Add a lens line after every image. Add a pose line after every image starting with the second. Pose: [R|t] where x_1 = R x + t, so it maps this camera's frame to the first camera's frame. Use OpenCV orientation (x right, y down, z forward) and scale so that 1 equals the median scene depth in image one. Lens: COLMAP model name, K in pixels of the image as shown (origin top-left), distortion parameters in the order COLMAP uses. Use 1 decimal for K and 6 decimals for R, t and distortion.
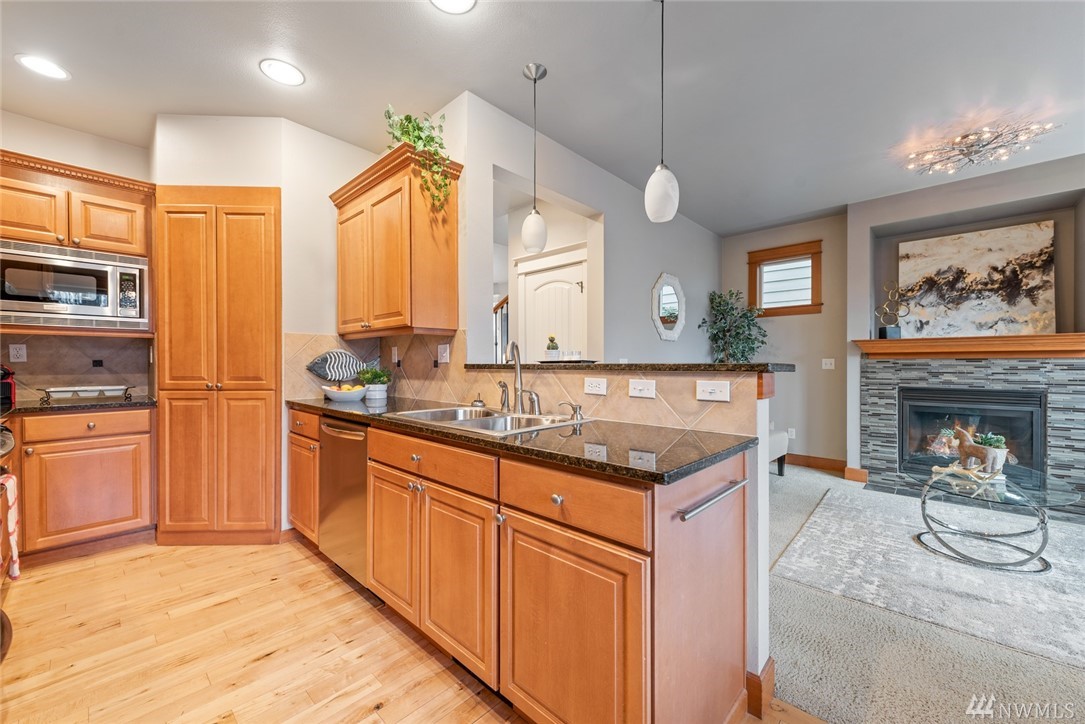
lens RADIAL K [[421.4, 0, 540.3], [0, 421.4, 366.3], [0, 0, 1]] dist [0.000580, -0.000370]
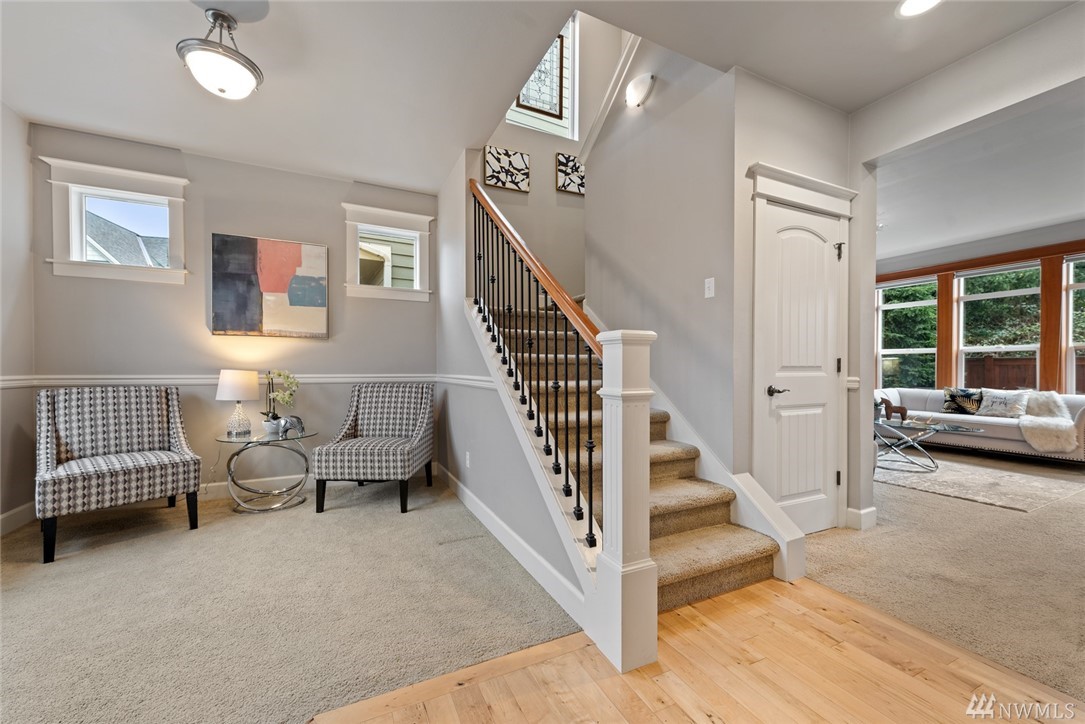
lens RADIAL K [[421.8, 0, 539.9], [0, 421.8, 372.9], [0, 0, 1]] dist [0.000009, -0.000144]
pose [[0.359012, -0.009646, 0.933283, -0.813426], [0.005125, 0.999952, 0.008364, 0.019214], [-0.933319, 0.001780, 0.359044, 1.263039]]
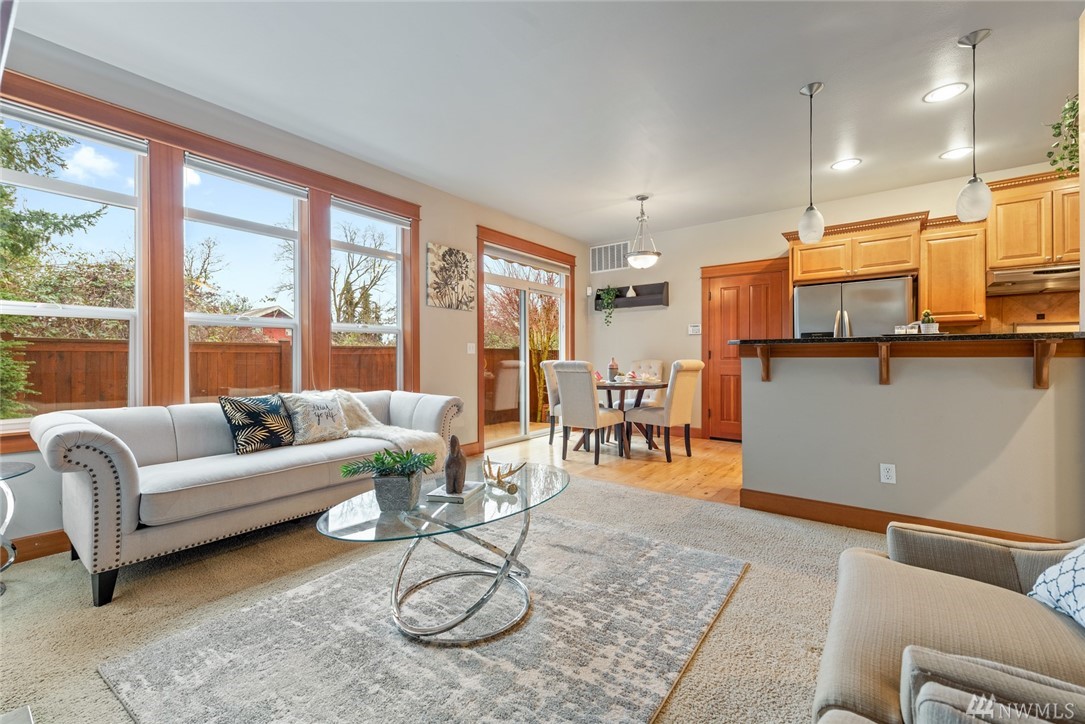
lens RADIAL K [[455.2, 0, 539.6], [0, 455.2, 357.9], [0, 0, 1]] dist [0.000586, -0.000016]
pose [[-0.994450, 0.004588, -0.105113, 0.704728], [0.004246, 0.999985, 0.003479, 0.026254], [0.105127, 0.003014, -0.994454, 1.244297]]
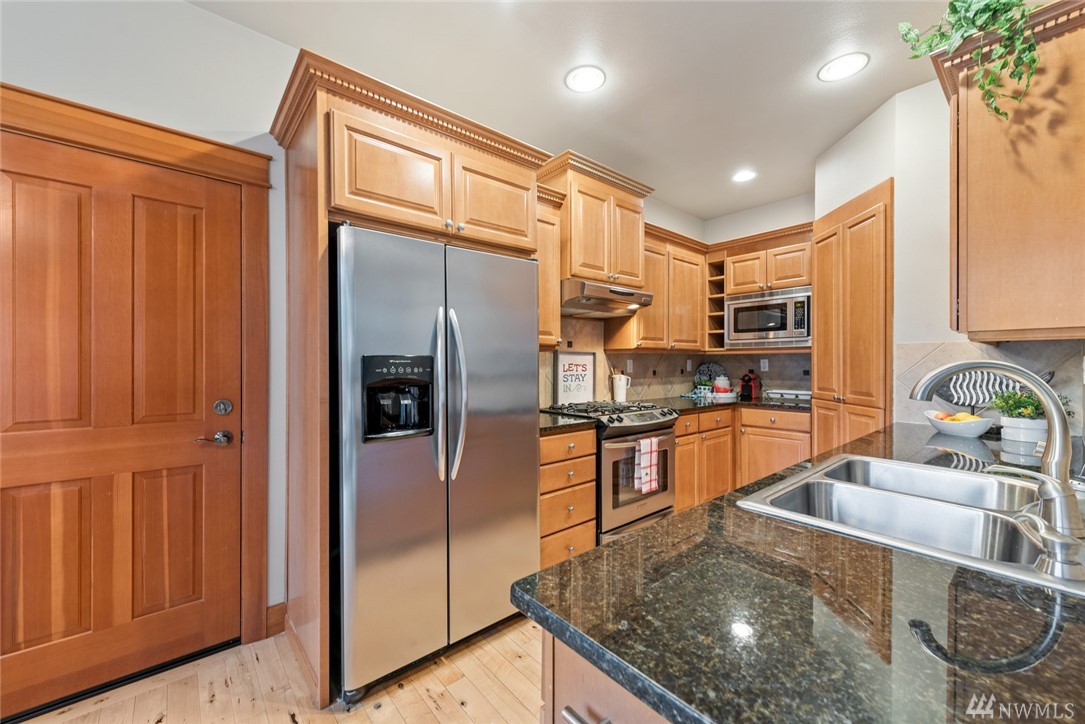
lens RADIAL K [[421.4, 0, 540.3], [0, 421.4, 366.3], [0, 0, 1]] dist [0.000580, -0.000370]
pose [[-0.108783, 0.008643, -0.994028, 0.246854], [-0.003254, 0.999954, 0.009051, -0.028921], [0.994060, 0.004219, -0.108750, 0.280611]]
